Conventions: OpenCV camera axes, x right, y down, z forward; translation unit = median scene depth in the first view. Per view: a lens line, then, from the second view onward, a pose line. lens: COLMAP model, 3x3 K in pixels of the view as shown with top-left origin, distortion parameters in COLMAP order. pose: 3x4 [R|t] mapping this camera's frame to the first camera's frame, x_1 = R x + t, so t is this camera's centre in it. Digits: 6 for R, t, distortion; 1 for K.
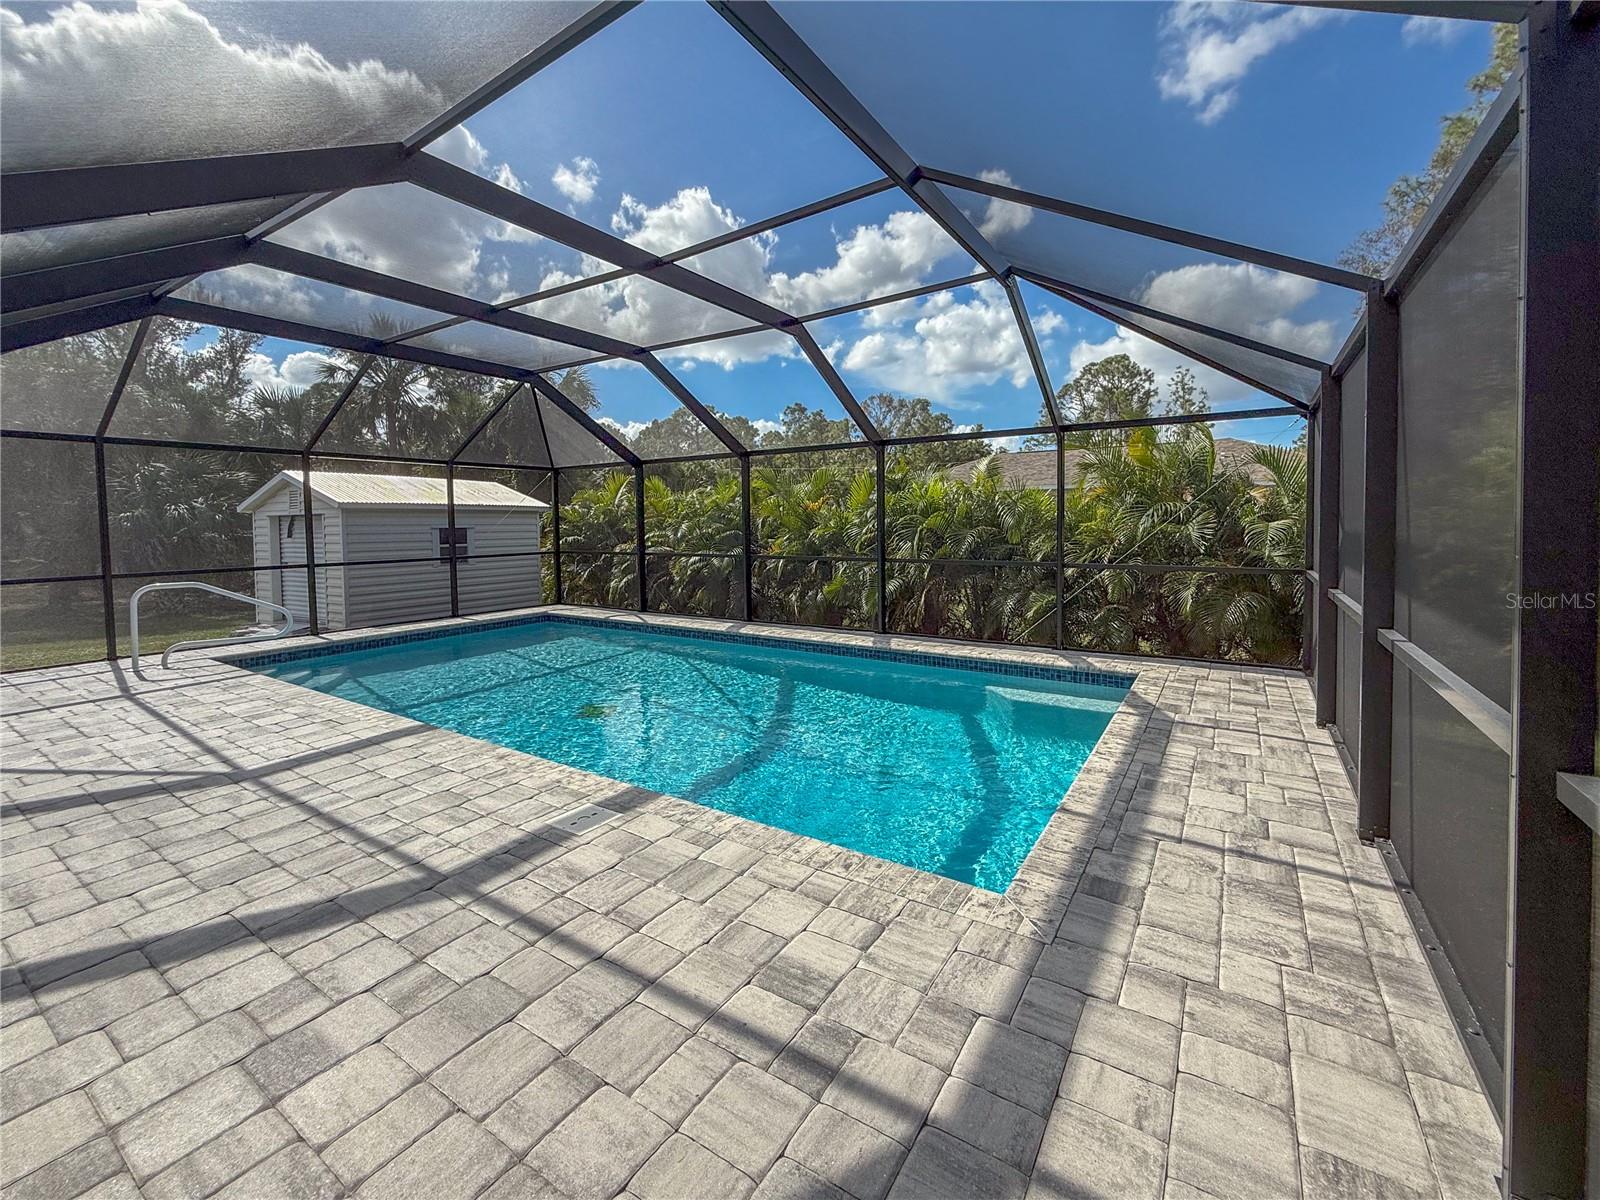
lens RADIAL K [[663.0, 0, 800.0], [0, 663.0, 600.0], [0, 0, 1]] dist [0.002482, 0.000022]
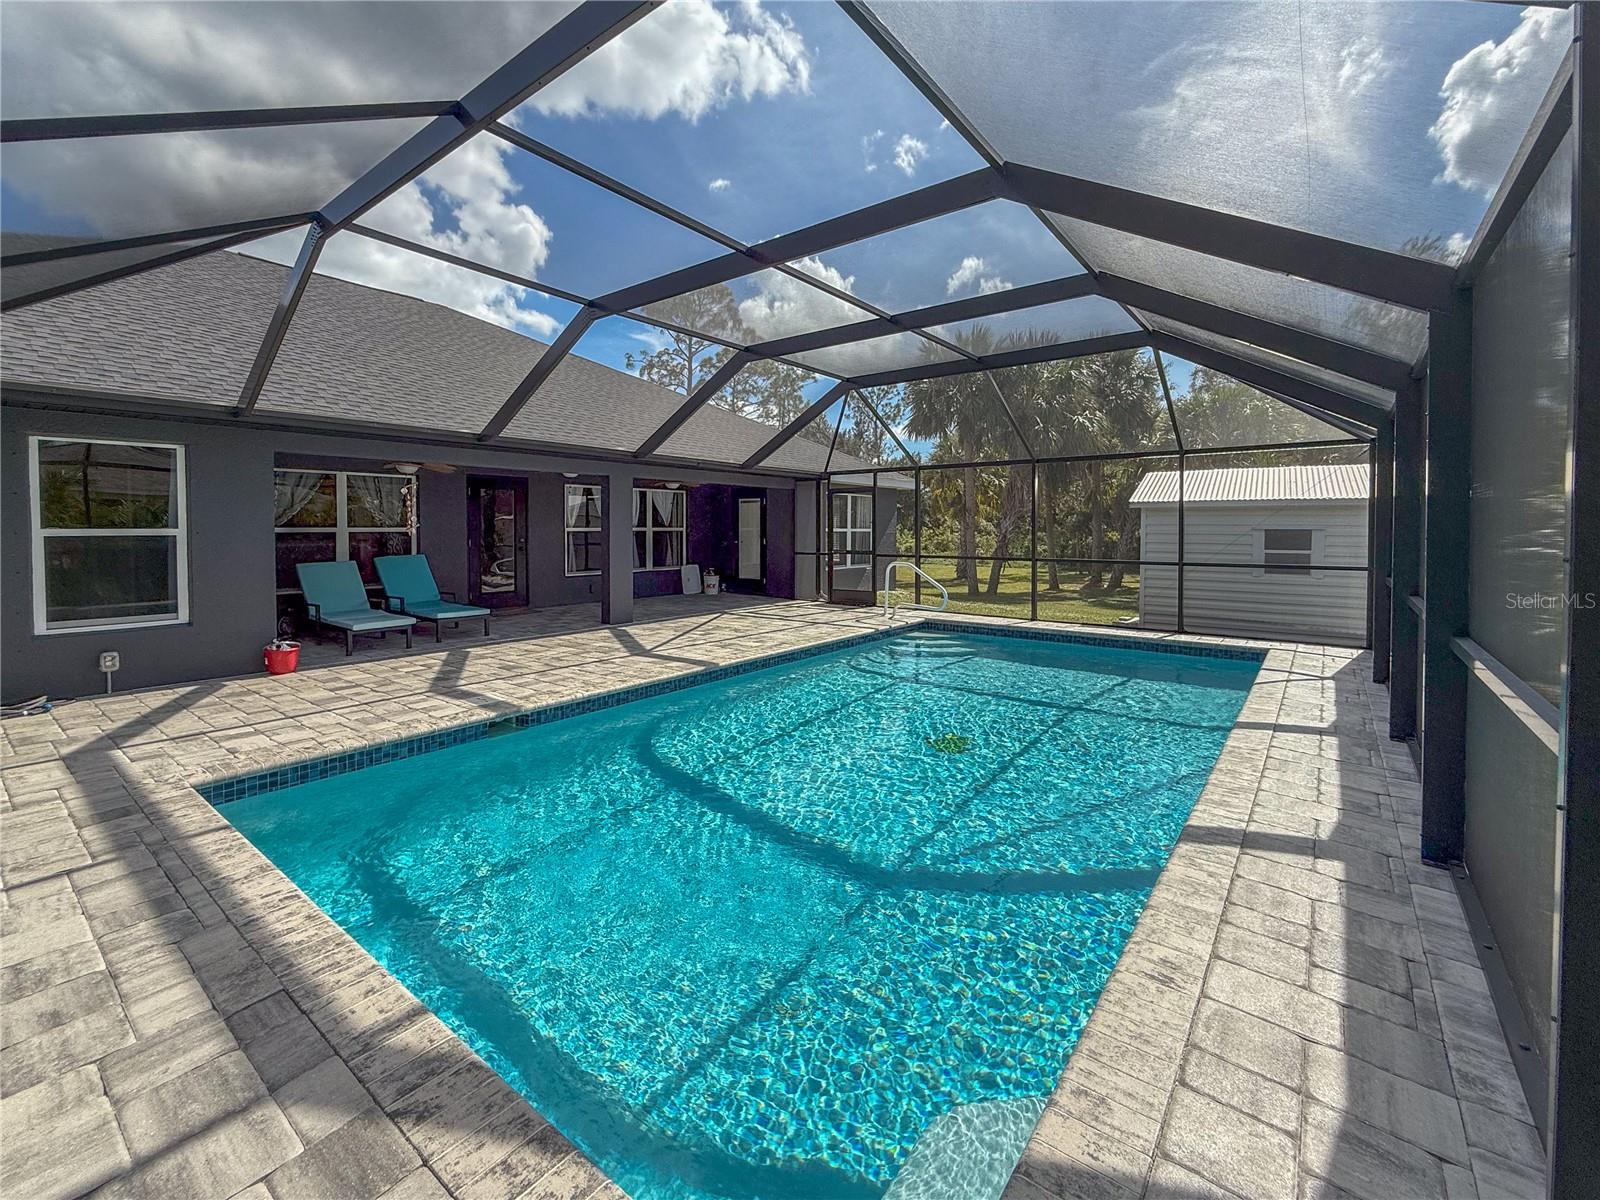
lens RADIAL K [[663.0, 0, 800.0], [0, 663.0, 600.0], [0, 0, 1]] dist [0.002482, 0.000022]
pose [[-0.066838, 0.119927, -0.990530, 1.130199], [-0.114146, 0.985313, 0.126998, -0.207368], [0.991213, 0.121553, -0.052168, 1.650863]]
